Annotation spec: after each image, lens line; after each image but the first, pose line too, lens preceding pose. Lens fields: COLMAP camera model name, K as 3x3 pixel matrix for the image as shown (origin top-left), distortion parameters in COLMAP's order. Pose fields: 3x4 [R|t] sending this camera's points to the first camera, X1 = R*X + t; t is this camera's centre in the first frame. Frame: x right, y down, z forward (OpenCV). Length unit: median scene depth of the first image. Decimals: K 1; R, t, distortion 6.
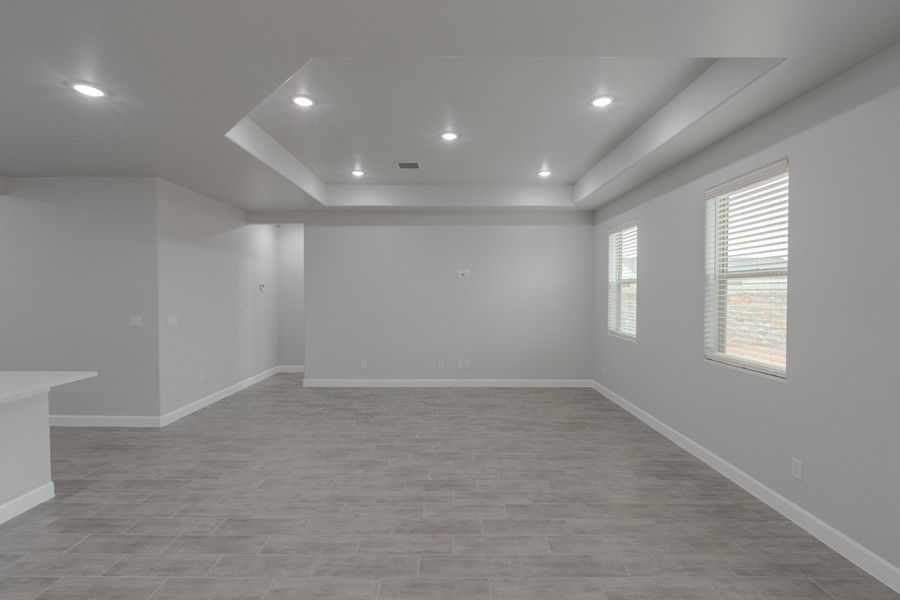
lens RADIAL K [[412.8, 0, 450.0], [0, 412.8, 300.0], [0, 0, 1]] dist [-0.006587, -0.000454]
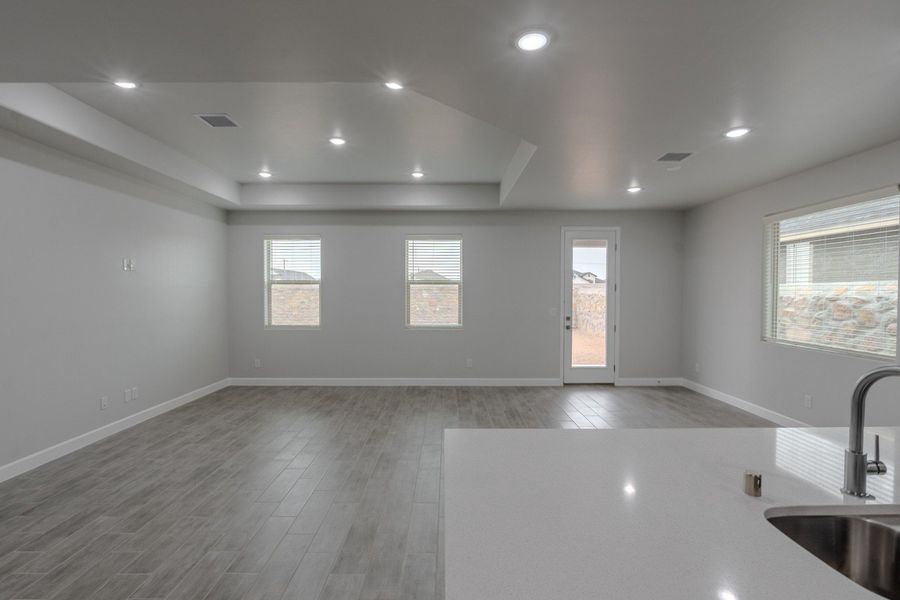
lens RADIAL K [[416.9, 0, 450.0], [0, 416.9, 300.0], [0, 0, 1]] dist [-0.004208, -0.000365]
pose [[-0.005316, -0.020775, 0.999770, -1.212851], [0.017110, 0.999636, 0.020863, -0.015494], [-0.999839, 0.017217, -0.004959, 0.833481]]
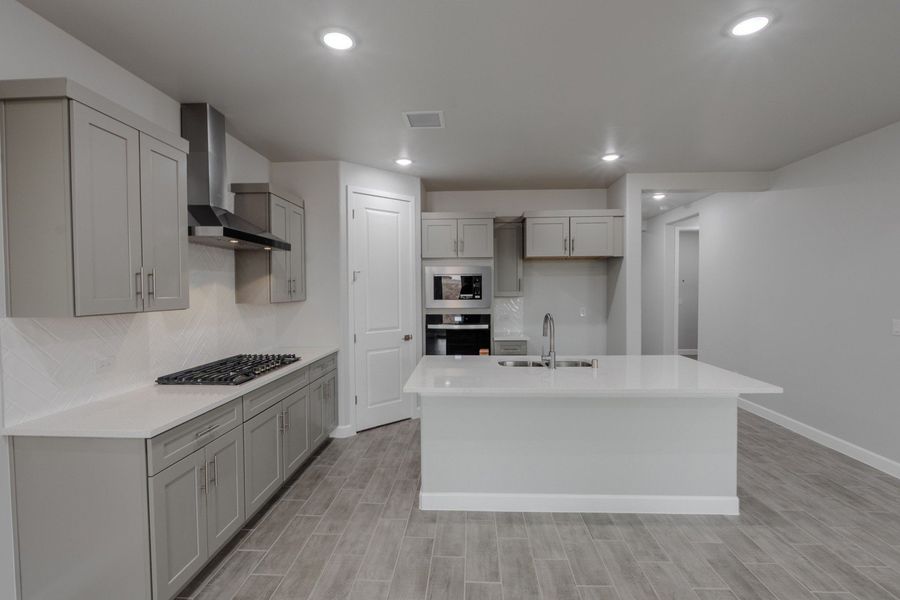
lens RADIAL K [[408.9, 0, 450.0], [0, 408.9, 300.0], [0, 0, 1]] dist [-0.008121, 0.000671]
pose [[-0.050080, 0.028113, -0.998349, -0.050046], [-0.013976, 0.999486, 0.028846, -0.006120], [0.998647, 0.015398, -0.049662, 0.338639]]
